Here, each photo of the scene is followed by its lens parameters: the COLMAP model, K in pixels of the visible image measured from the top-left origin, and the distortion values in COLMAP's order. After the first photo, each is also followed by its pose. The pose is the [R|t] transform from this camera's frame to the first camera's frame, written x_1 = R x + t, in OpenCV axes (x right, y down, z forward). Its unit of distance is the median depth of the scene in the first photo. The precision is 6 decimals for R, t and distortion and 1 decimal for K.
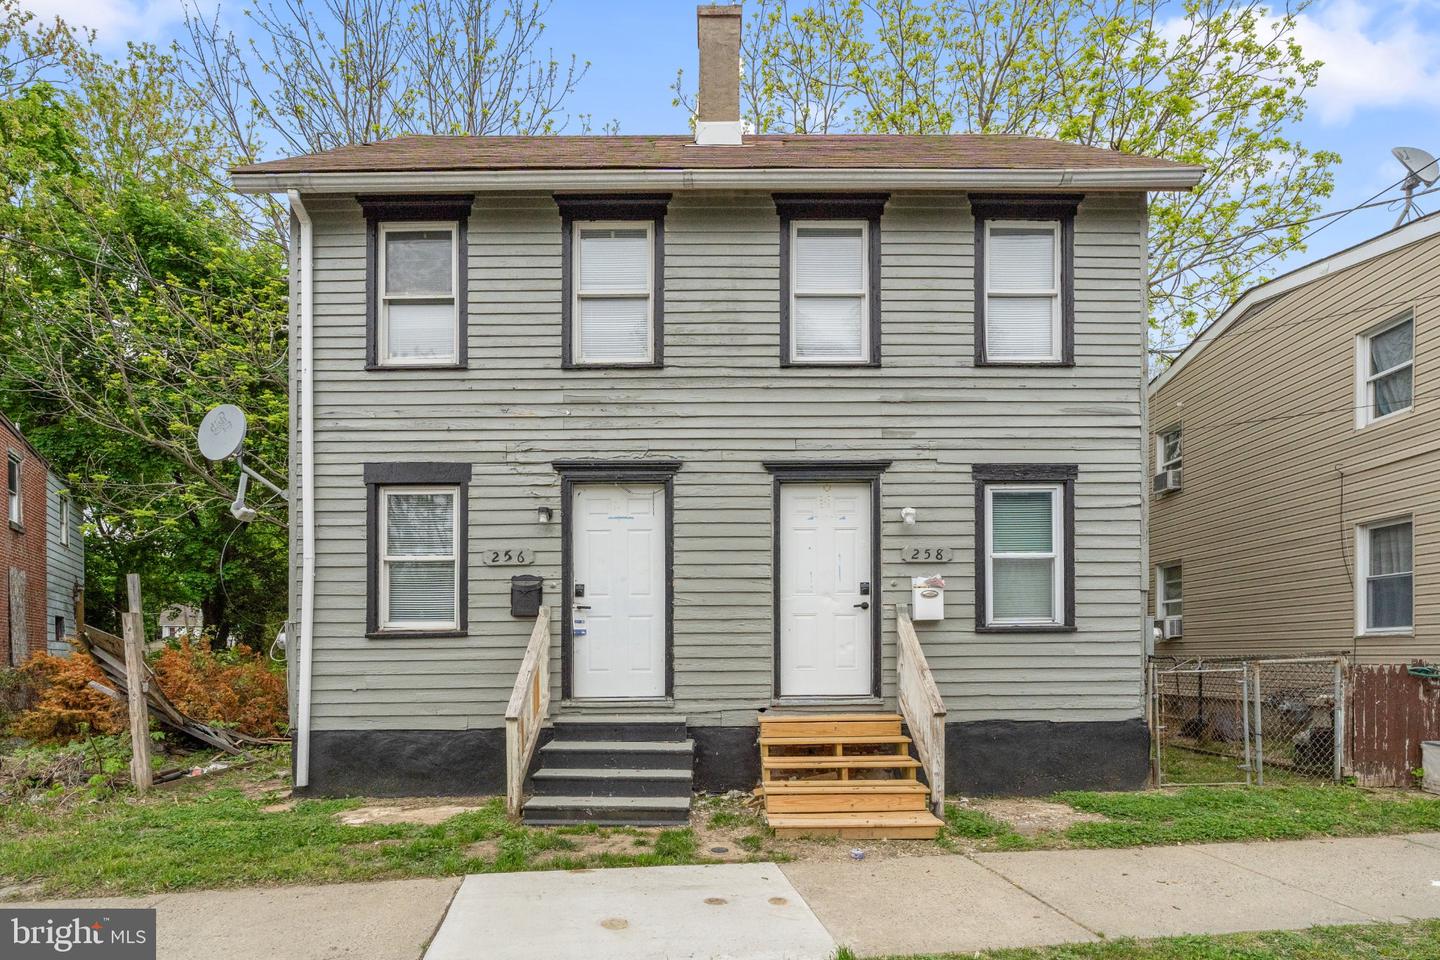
lens RADIAL K [[724.7, 0, 729.8], [0, 724.7, 530.2], [0, 0, 1]] dist [-0.003814, -0.000252]
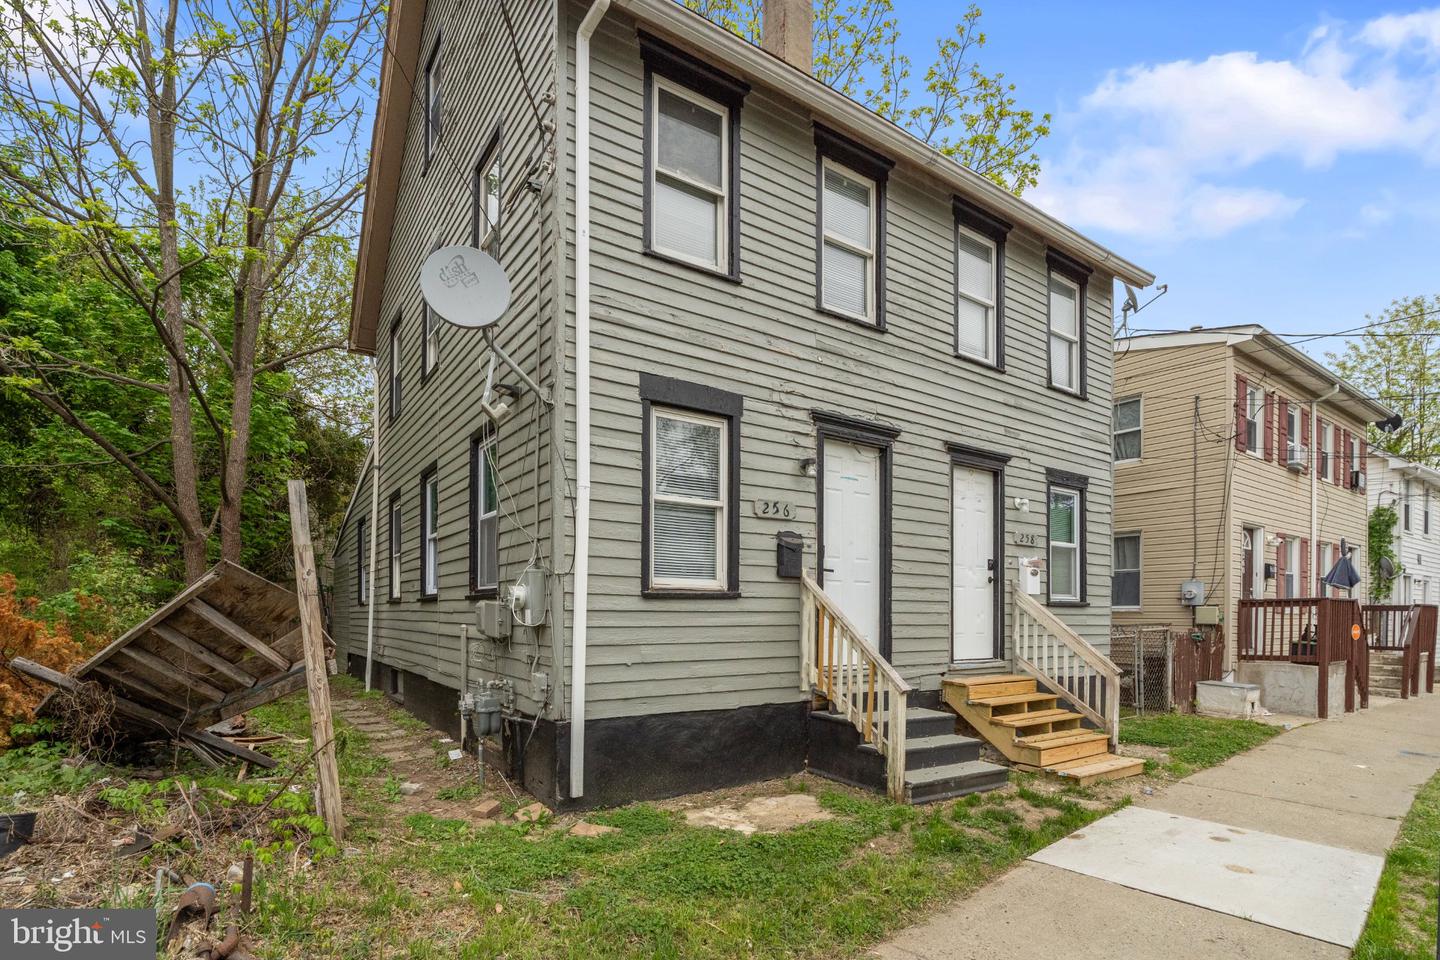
lens RADIAL K [[736.6, 0, 719.8], [0, 736.6, 480.1], [0, 0, 1]] dist [-0.015377, 0.000092]
pose [[0.828008, 0.116604, 0.548459, -0.841207], [-0.114053, 0.992714, -0.038868, 0.043303], [-0.548995, -0.030370, 0.835274, 0.283023]]
